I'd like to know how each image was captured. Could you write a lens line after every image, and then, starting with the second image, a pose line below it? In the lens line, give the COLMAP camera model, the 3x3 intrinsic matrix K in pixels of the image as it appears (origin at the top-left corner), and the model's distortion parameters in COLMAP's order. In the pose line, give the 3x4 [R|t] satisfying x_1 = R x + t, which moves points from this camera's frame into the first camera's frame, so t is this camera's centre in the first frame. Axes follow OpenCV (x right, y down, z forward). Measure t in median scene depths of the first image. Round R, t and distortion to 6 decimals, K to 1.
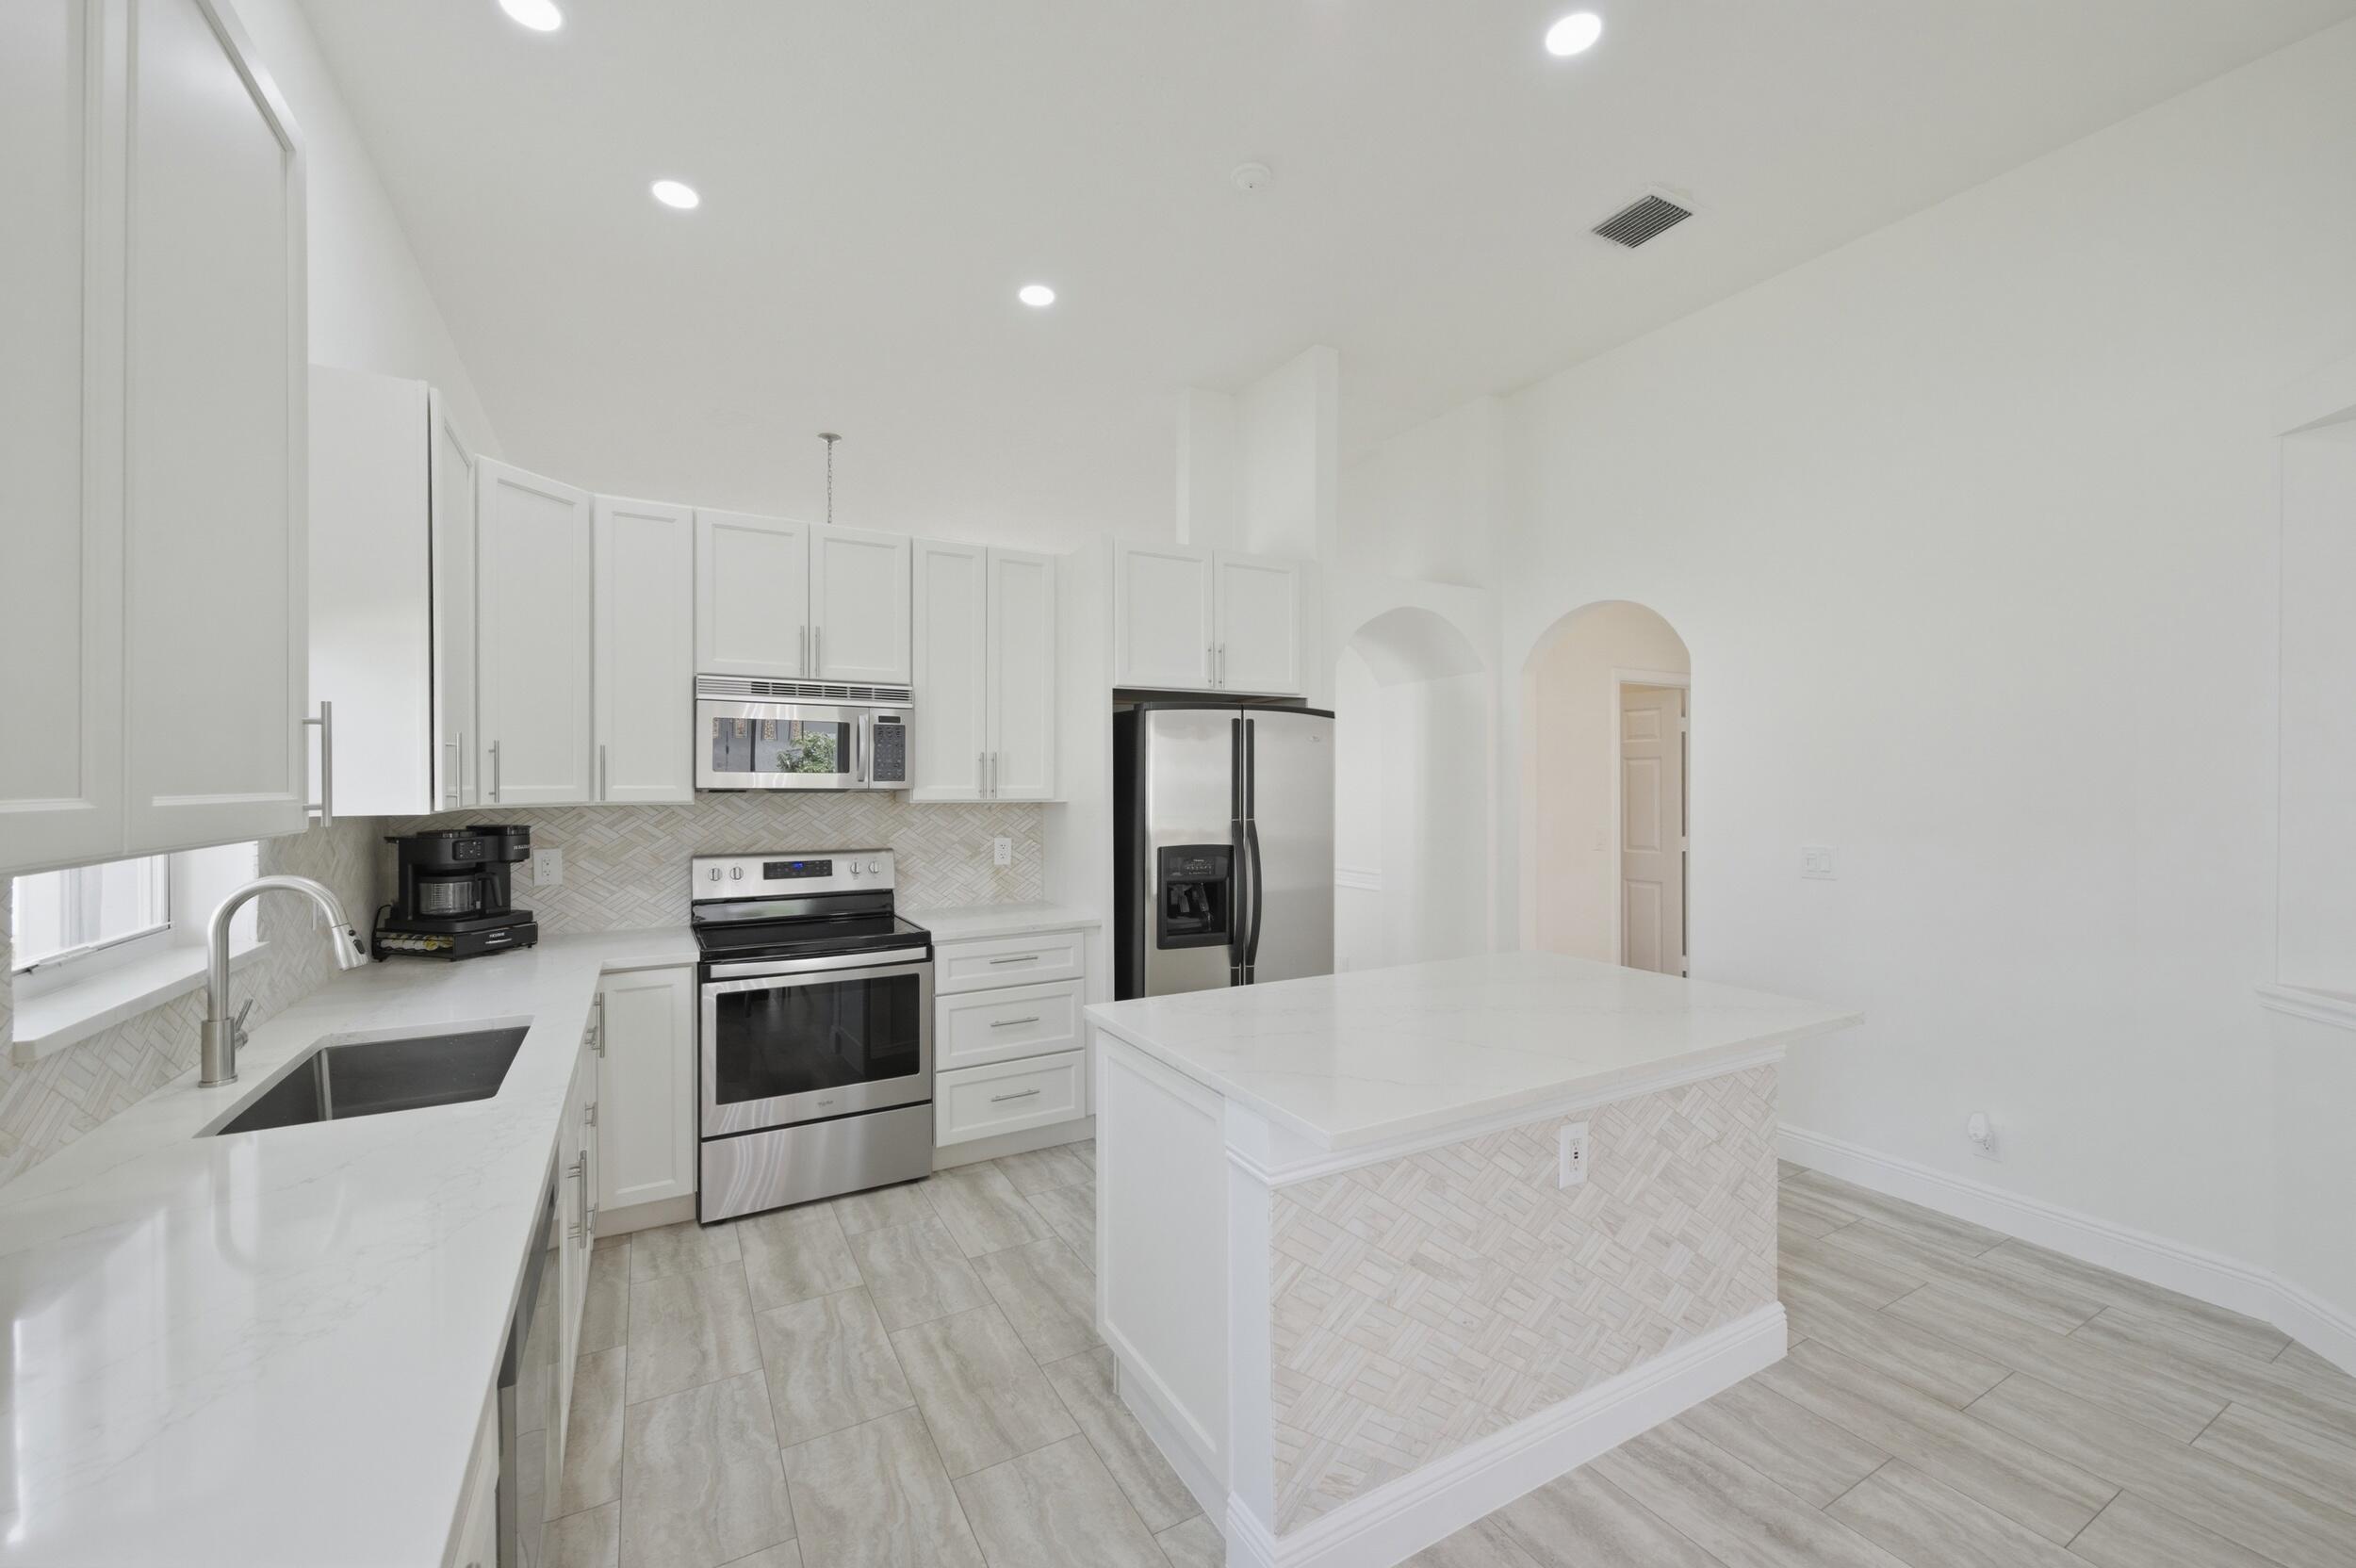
lens RADIAL K [[921.8, 0, 1168.2], [0, 921.8, 786.7], [0, 0, 1]] dist [-0.000513, -0.001024]
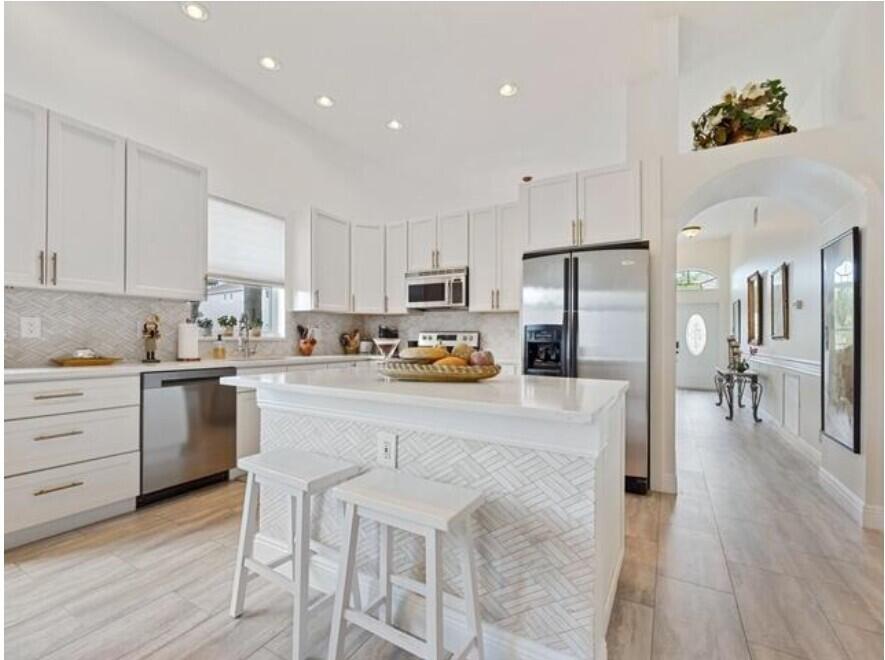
lens RADIAL K [[392.6, 0, 455.7], [0, 392.6, 341.7], [0, 0, 1]] dist [-0.003364, 0.001798]
pose [[0.530922, 0.008476, -0.847378, 0.690148], [-0.012976, 0.999914, 0.001872, 0.107706], [0.847321, 0.010001, 0.530986, 0.414067]]
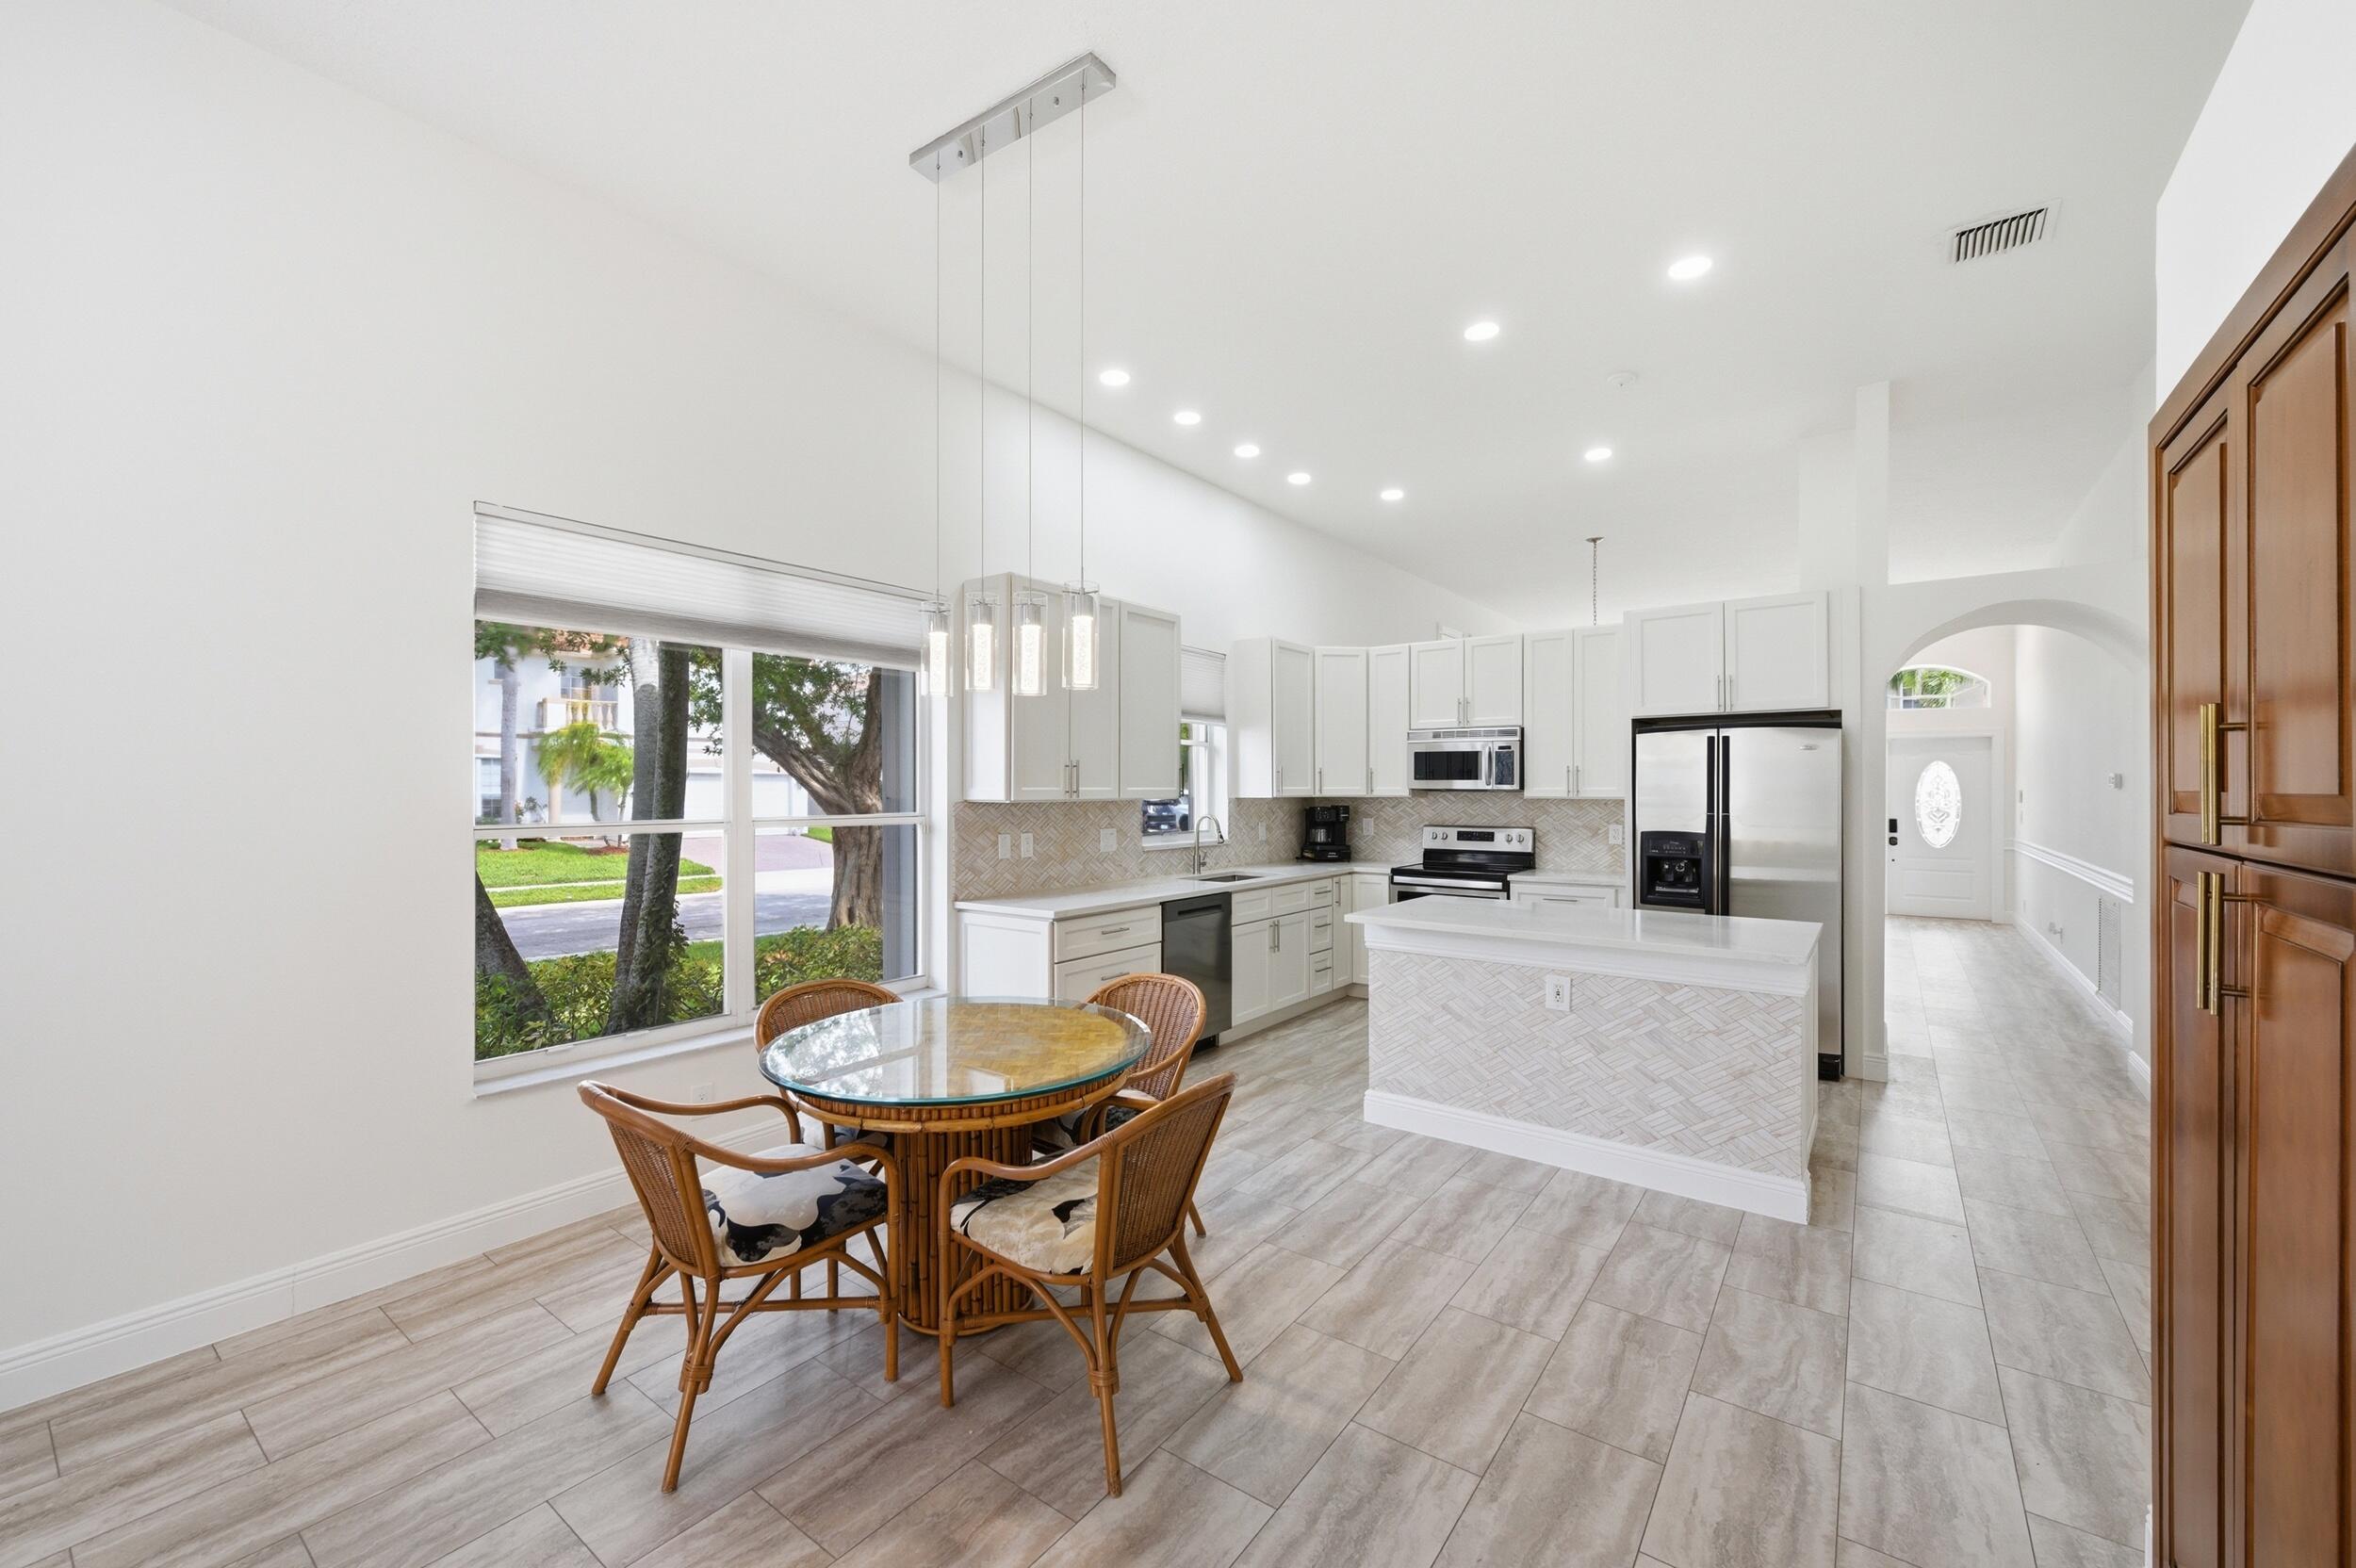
lens RADIAL K [[938.1, 0, 1182.7], [0, 938.1, 798.1], [0, 0, 1]] dist [-0.003838, 0.000348]
pose [[0.407896, 0.009265, -0.912982, 1.058286], [-0.004576, 0.999957, 0.008103, 0.007004], [0.913017, 0.000873, 0.407920, -0.235872]]
